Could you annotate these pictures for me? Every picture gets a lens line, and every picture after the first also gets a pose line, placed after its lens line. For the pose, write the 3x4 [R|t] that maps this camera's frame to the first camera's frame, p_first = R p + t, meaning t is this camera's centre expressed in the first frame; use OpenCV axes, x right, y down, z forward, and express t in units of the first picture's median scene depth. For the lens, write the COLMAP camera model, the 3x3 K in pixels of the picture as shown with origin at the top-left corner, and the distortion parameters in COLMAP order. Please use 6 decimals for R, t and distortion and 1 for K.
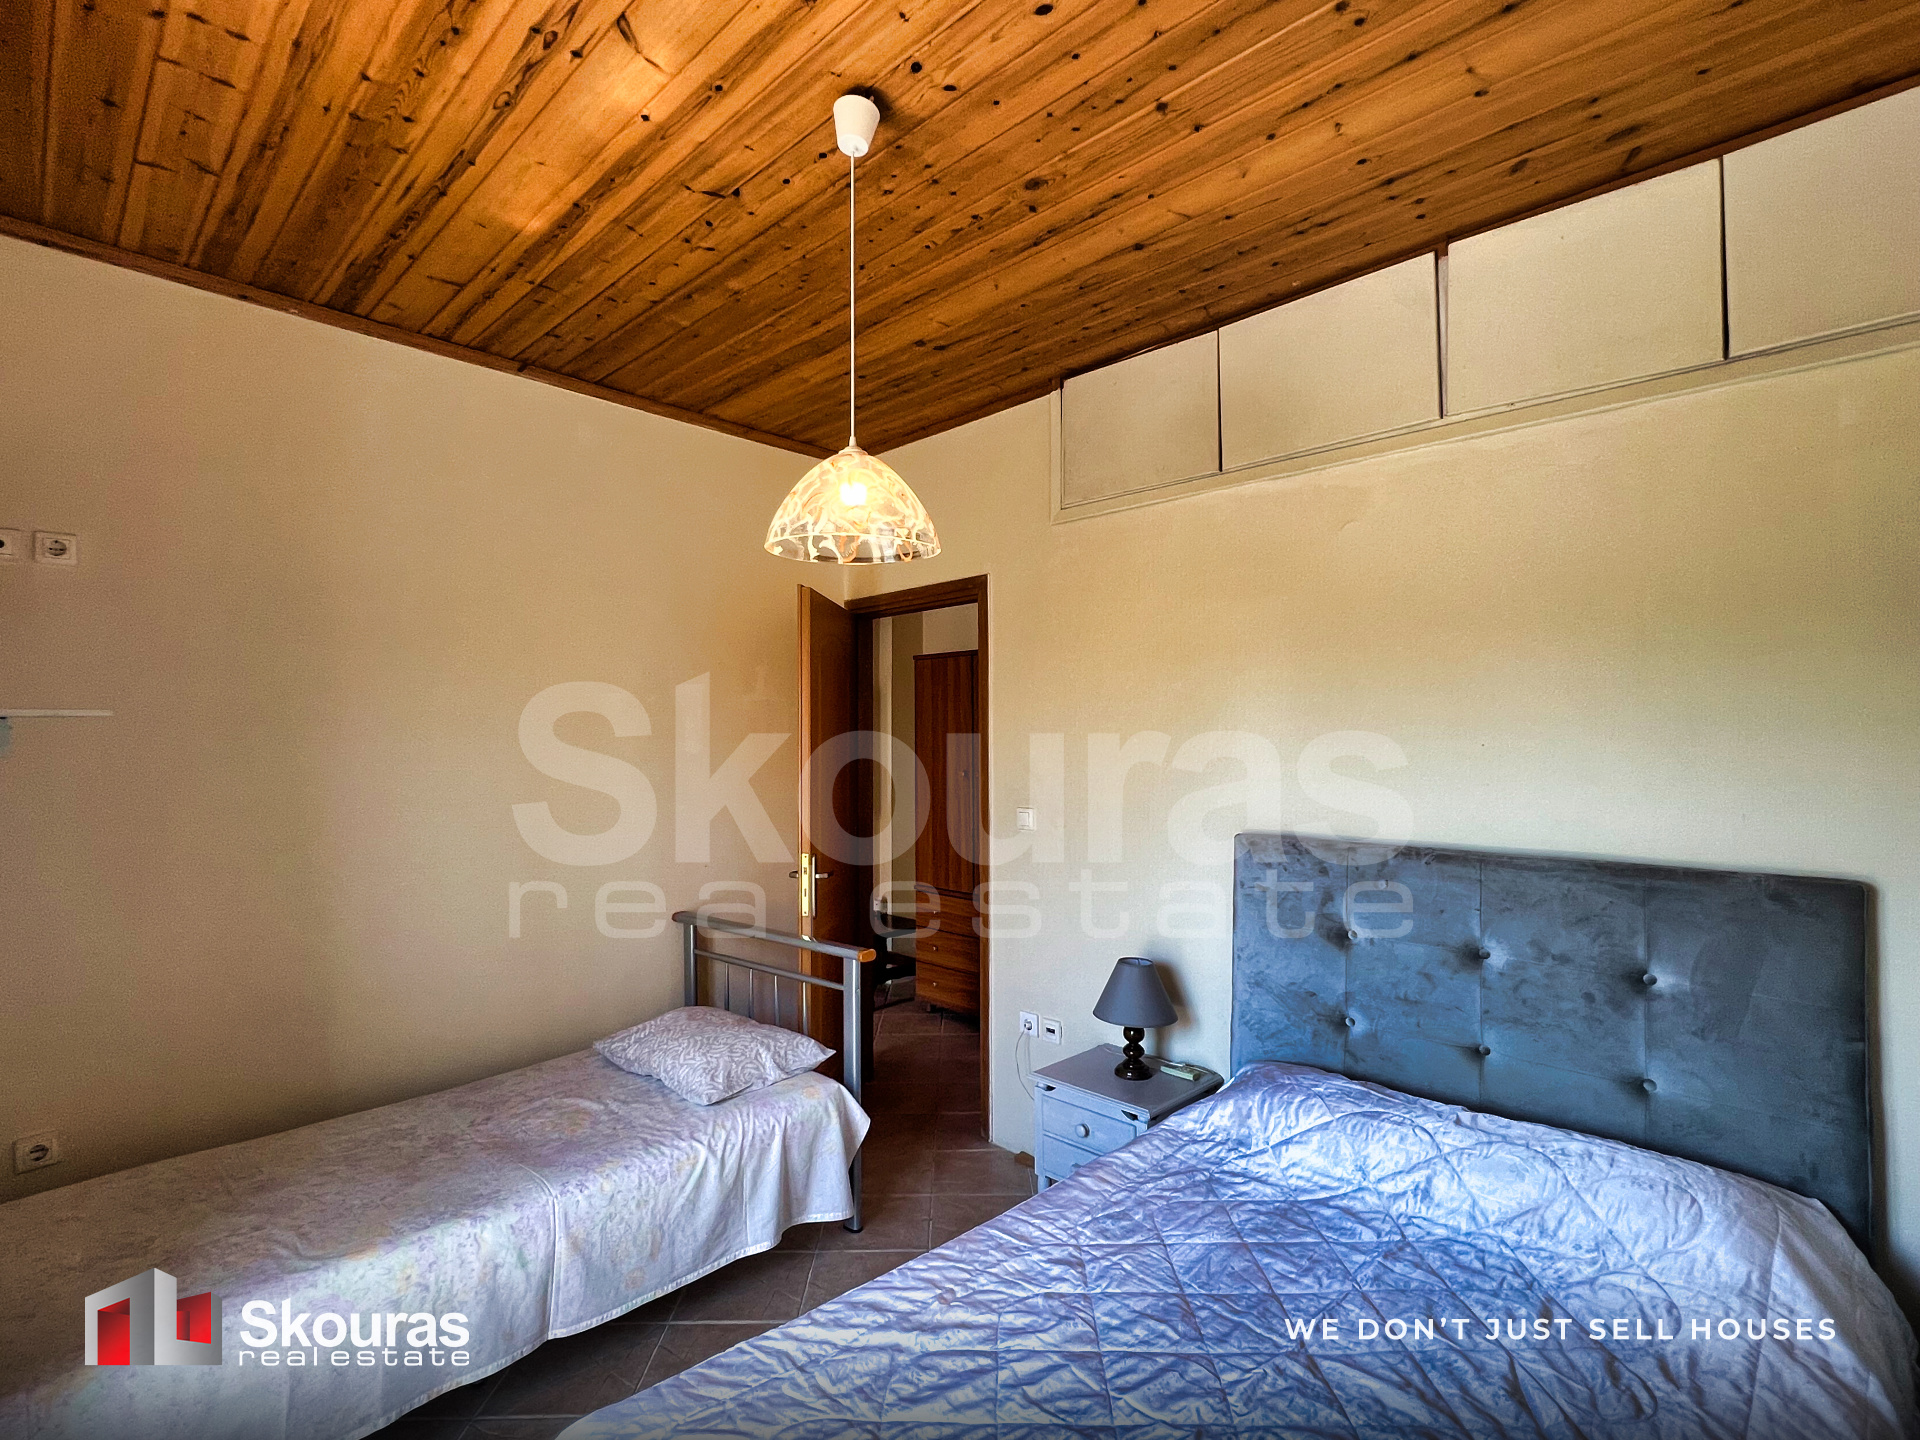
lens RADIAL K [[930.0, 0, 953.7], [0, 930.0, 720.8], [0, 0, 1]] dist [-0.002494, -0.000152]
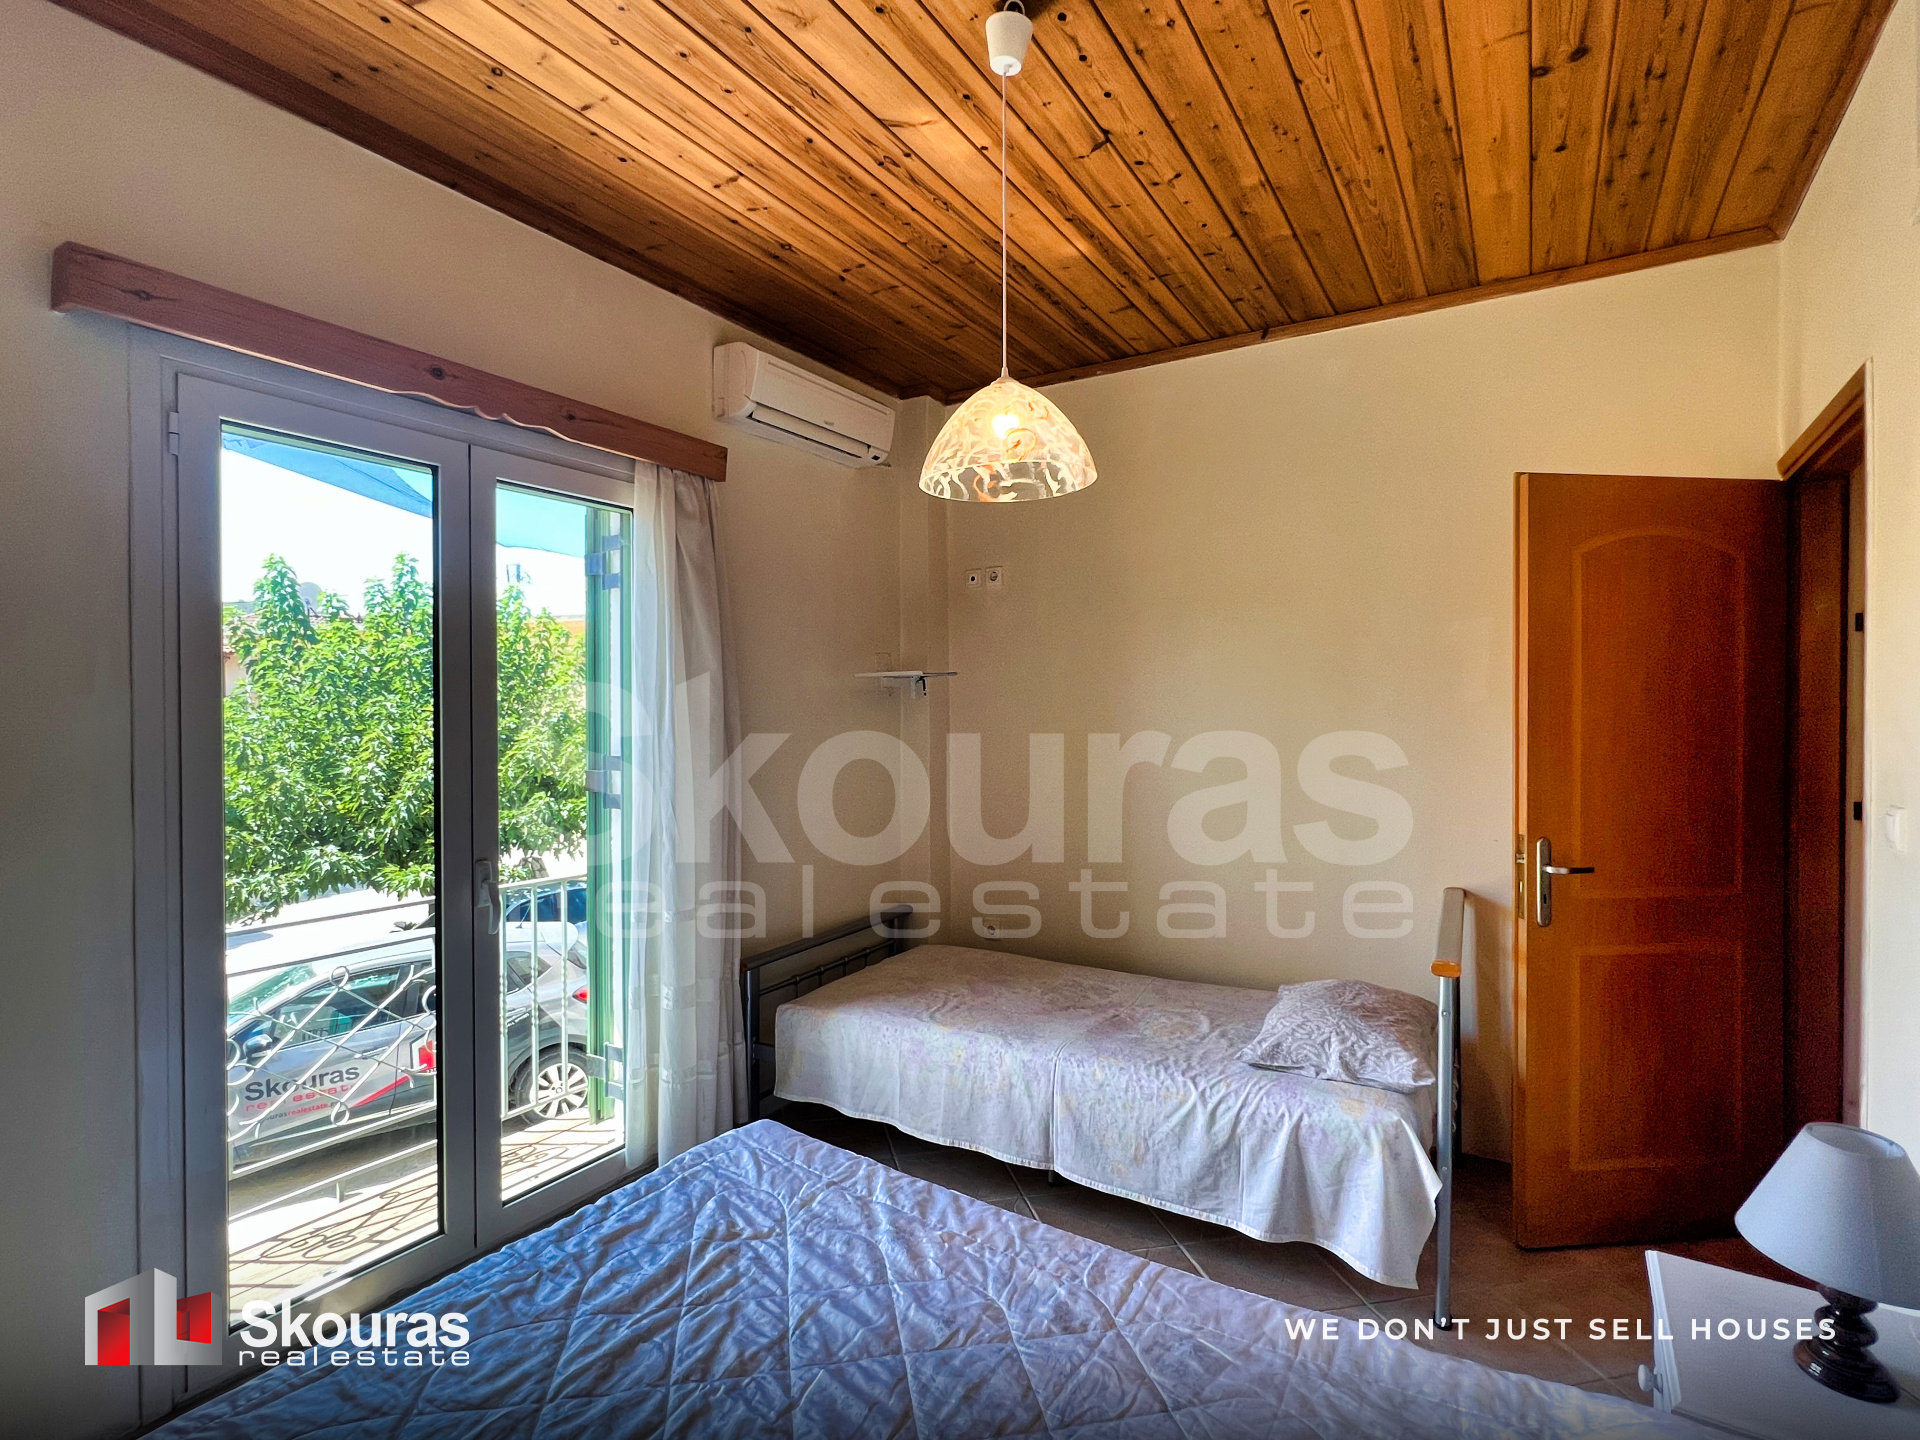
lens RADIAL K [[930.0, 0, 955.6], [0, 930.0, 719.1], [0, 0, 1]] dist [-0.002494, -0.000152]
pose [[0.215088, 0.015483, -0.976472, 0.636344], [0.021466, 0.999558, 0.020577, 0.034865], [0.976359, -0.025387, 0.214660, 0.543472]]
